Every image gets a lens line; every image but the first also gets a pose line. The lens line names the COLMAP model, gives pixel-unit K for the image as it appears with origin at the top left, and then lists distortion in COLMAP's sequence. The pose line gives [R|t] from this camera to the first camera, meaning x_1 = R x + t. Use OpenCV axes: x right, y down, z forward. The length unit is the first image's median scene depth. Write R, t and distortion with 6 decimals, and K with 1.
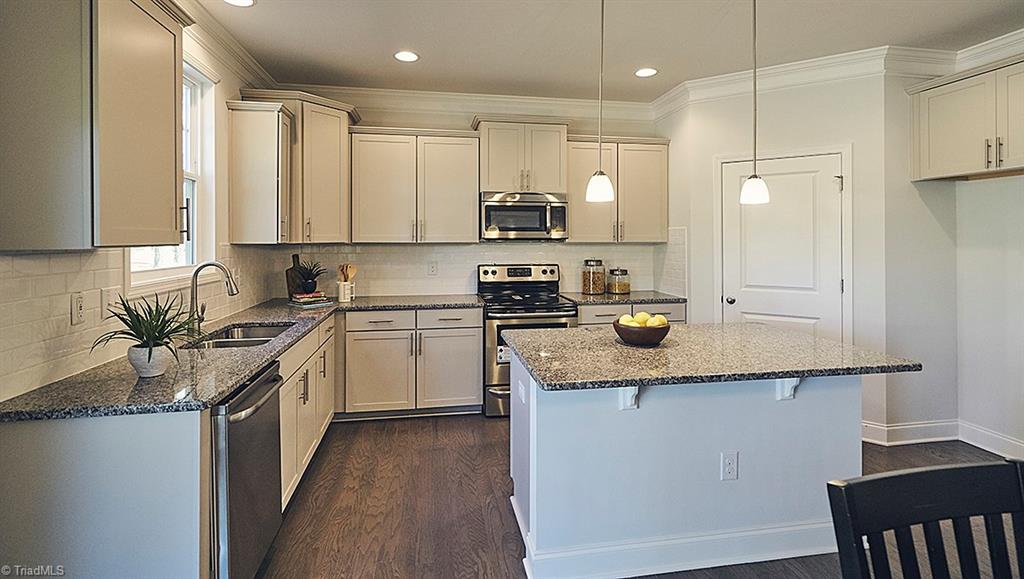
lens RADIAL K [[475.7, 0, 509.3], [0, 475.7, 233.2], [0, 0, 1]] dist [0.000486, 0.000028]
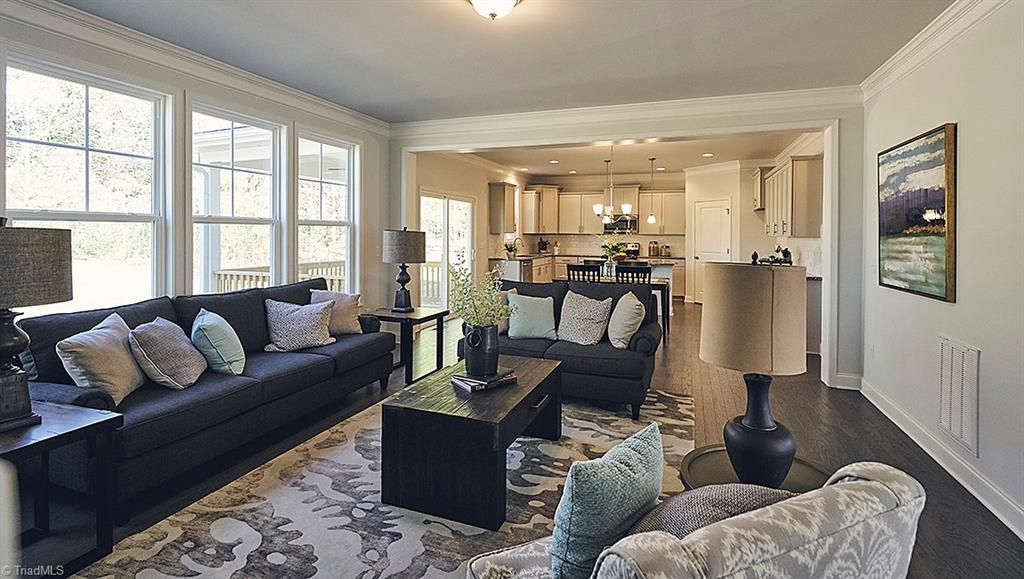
lens RADIAL K [[475.7, 0, 509.3], [0, 475.7, 233.2], [0, 0, 1]] dist [0.000486, 0.000028]
pose [[0.856974, 0.006742, -0.515315, 0.860196], [-0.002910, 0.999962, 0.008243, -0.004543], [0.515351, -0.005564, 0.856961, -1.553561]]
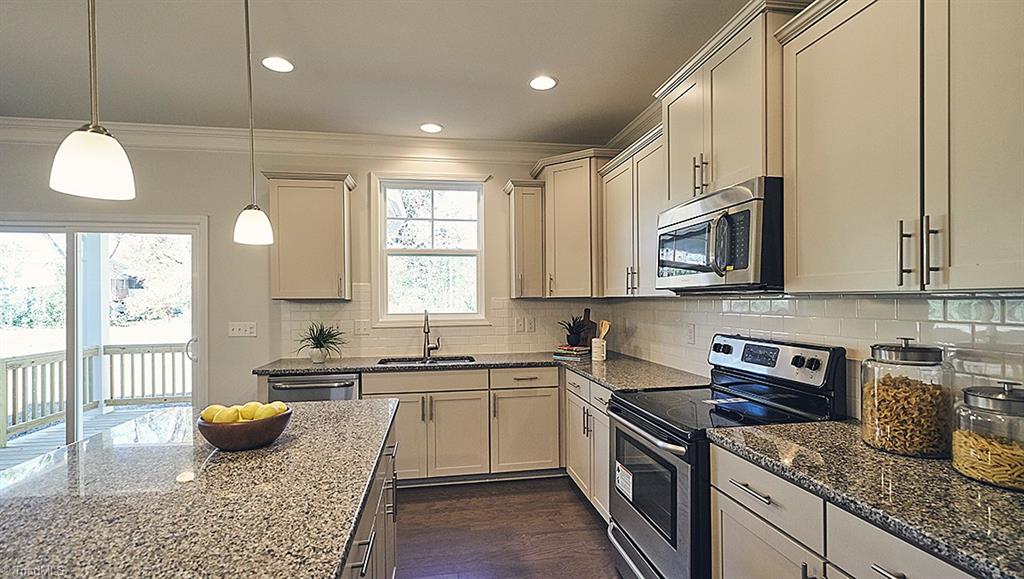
lens RADIAL K [[473.0, 0, 504.1], [0, 473.0, 296.4], [0, 0, 1]] dist [-0.002521, -0.000262]
pose [[-0.024896, -0.006857, -0.999667, 0.554086], [0.019216, 0.999788, -0.007336, 0.021514], [0.999505, -0.019392, -0.024759, 0.801880]]
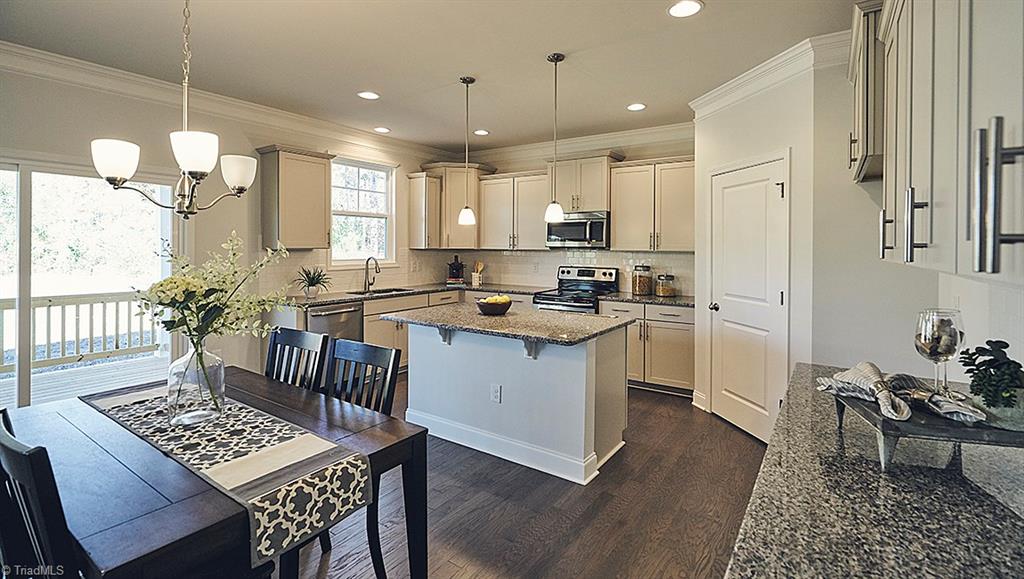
lens RADIAL K [[463.9, 0, 522.2], [0, 463.9, 238.3], [0, 0, 1]] dist [-0.000414, 0.000071]
pose [[0.719151, -0.006852, -0.694820, 0.823167], [0.000936, 0.999960, -0.008893, -0.001321], [0.694853, 0.005745, 0.719128, -0.023498]]
